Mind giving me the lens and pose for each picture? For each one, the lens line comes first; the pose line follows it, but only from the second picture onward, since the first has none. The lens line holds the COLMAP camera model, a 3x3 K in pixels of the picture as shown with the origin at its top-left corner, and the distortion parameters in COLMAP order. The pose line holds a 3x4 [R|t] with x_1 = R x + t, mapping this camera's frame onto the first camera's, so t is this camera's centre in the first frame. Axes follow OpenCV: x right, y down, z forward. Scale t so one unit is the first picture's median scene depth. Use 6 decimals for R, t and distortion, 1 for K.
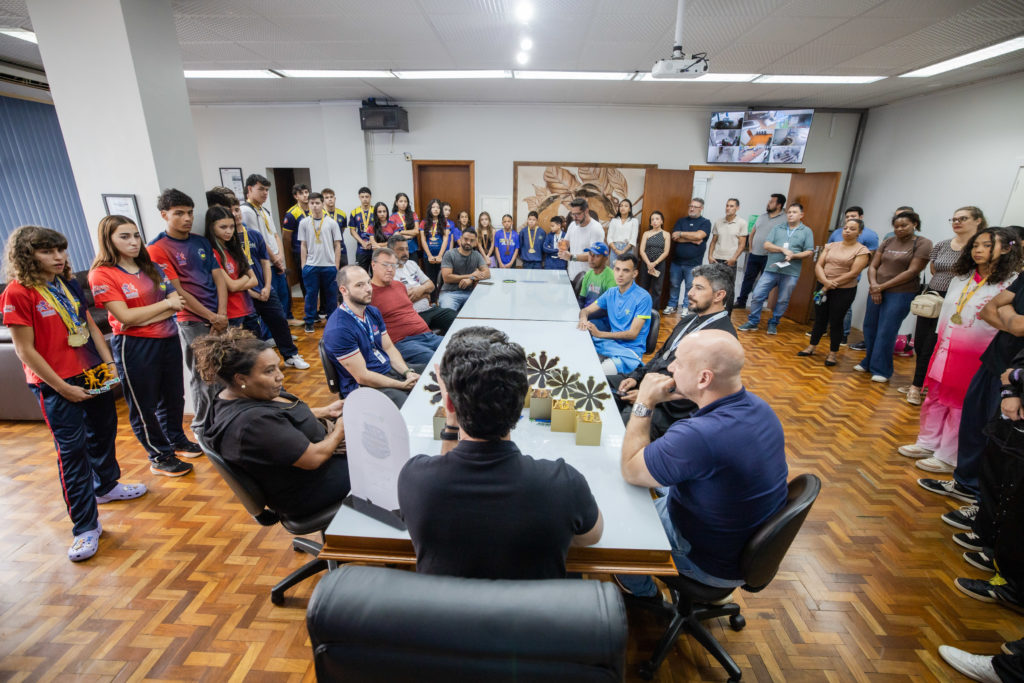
lens RADIAL K [[447.4, 0, 512.0], [0, 447.4, 341.5], [0, 0, 1]] dist [-0.043247, 0.018356]
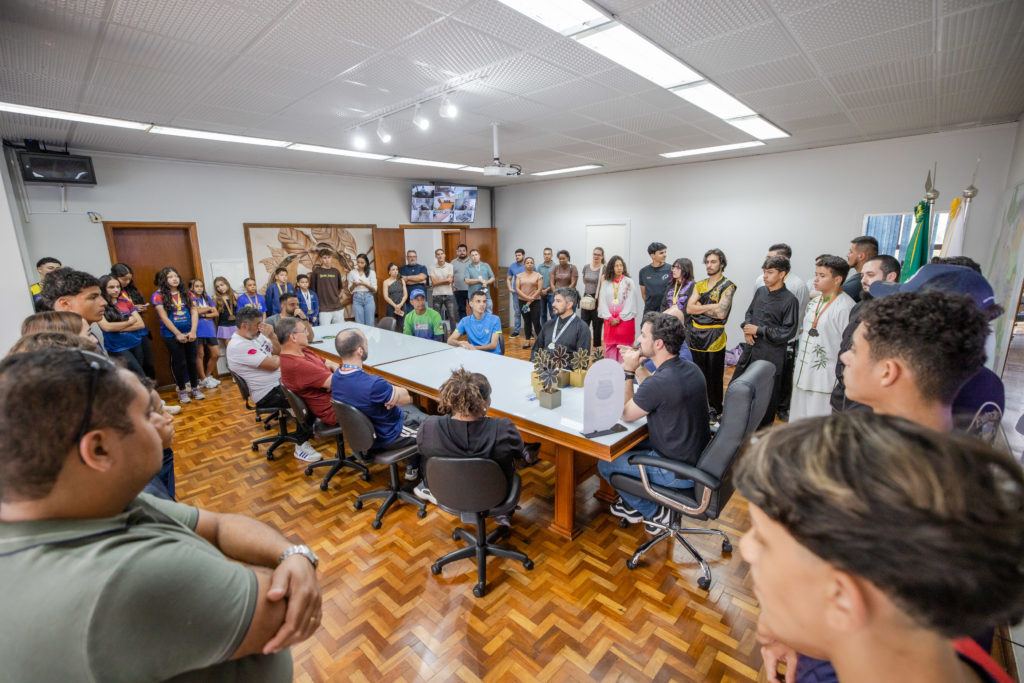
lens RADIAL K [[447.4, 0, 512.0], [0, 447.4, 341.5], [0, 0, 1]] dist [-0.043247, 0.018356]
pose [[0.655266, -0.193109, 0.730298, -0.381419], [0.271767, 0.962305, 0.010612, -0.016516], [-0.704818, 0.191517, 0.683047, -0.000393]]
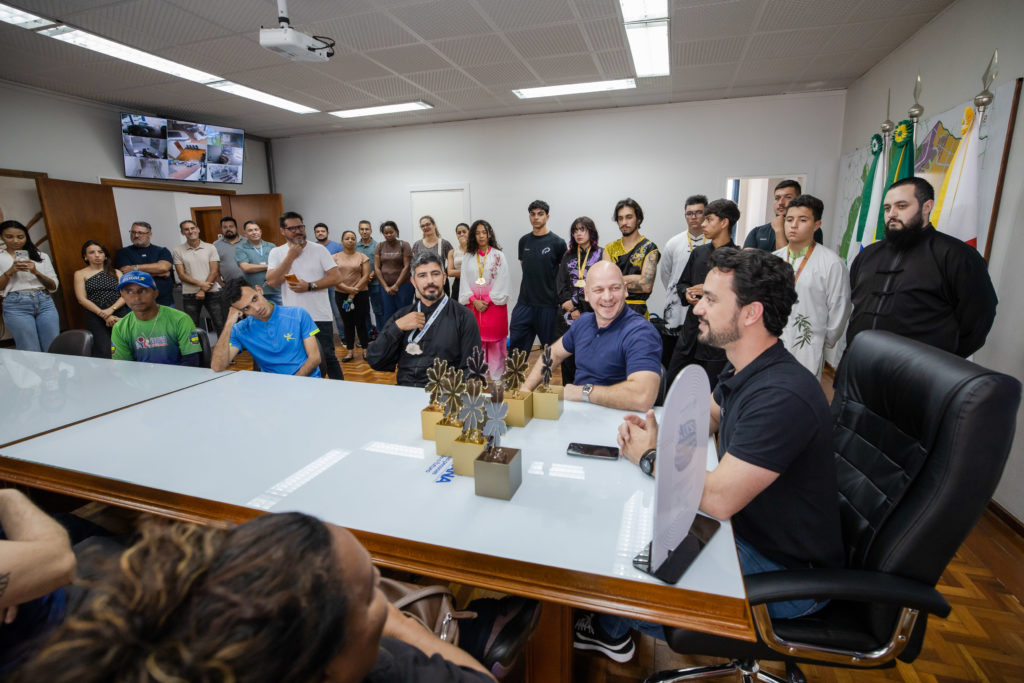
lens RADIAL K [[473.1, 0, 523.5], [0, 473.1, 336.9], [0, 0, 1]] dist [-0.003580, -0.000037]
pose [[0.269182, -0.224733, 0.936502, -0.216979], [0.330193, 0.934993, 0.129462, -0.023078], [-0.904717, 0.274378, 0.325889, 0.193035]]
